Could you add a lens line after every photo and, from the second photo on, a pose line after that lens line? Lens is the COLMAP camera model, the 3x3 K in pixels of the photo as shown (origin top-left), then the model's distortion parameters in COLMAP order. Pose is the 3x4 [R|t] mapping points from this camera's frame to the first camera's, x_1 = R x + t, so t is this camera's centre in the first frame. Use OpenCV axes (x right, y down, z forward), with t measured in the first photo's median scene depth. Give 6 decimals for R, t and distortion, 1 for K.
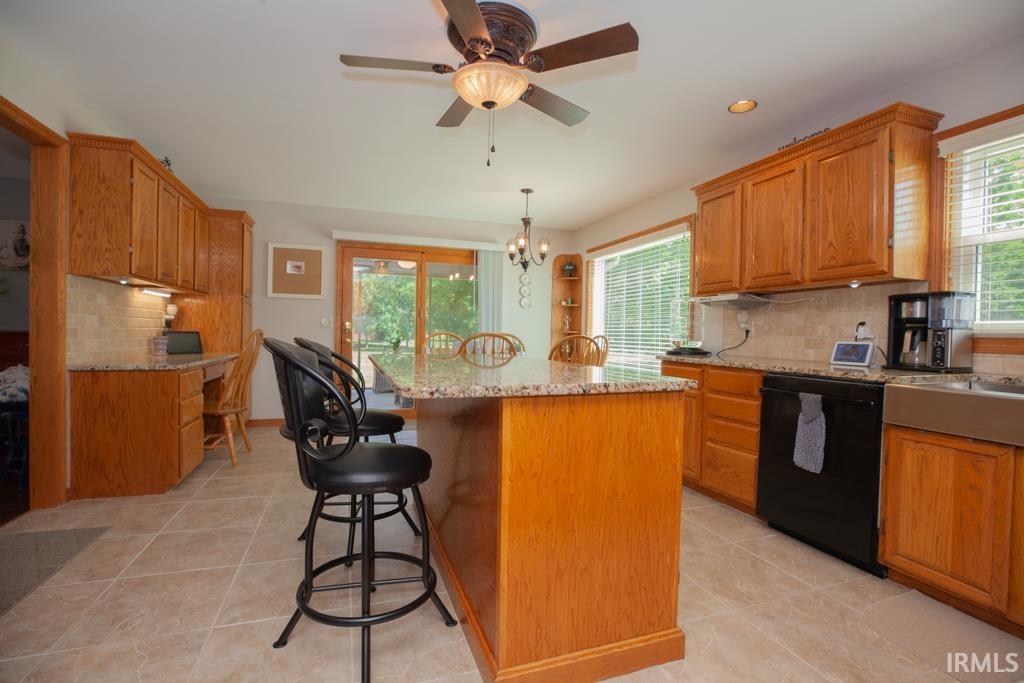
lens RADIAL K [[469.8, 0, 507.4], [0, 469.8, 338.3], [0, 0, 1]] dist [-0.001336, -0.000074]
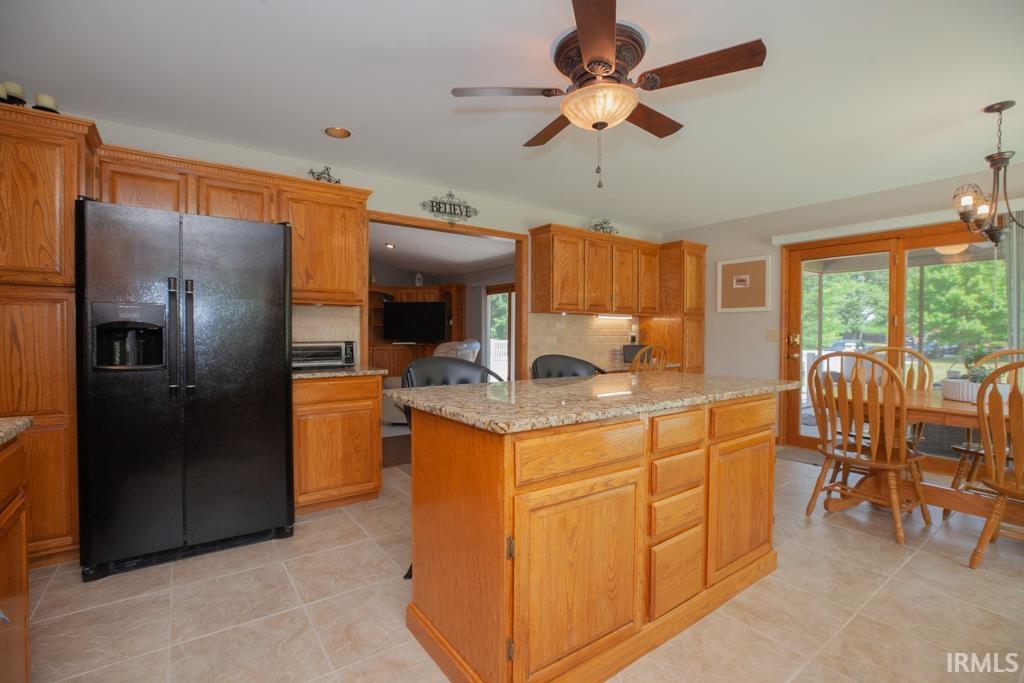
lens RADIAL K [[469.8, 0, 507.9], [0, 469.8, 338.4], [0, 0, 1]] dist [-0.001336, -0.000074]
pose [[0.295394, -0.002611, -0.955372, 0.366718], [-0.010193, 0.999931, -0.005885, -0.017637], [0.955321, 0.011477, 0.295347, 0.227795]]
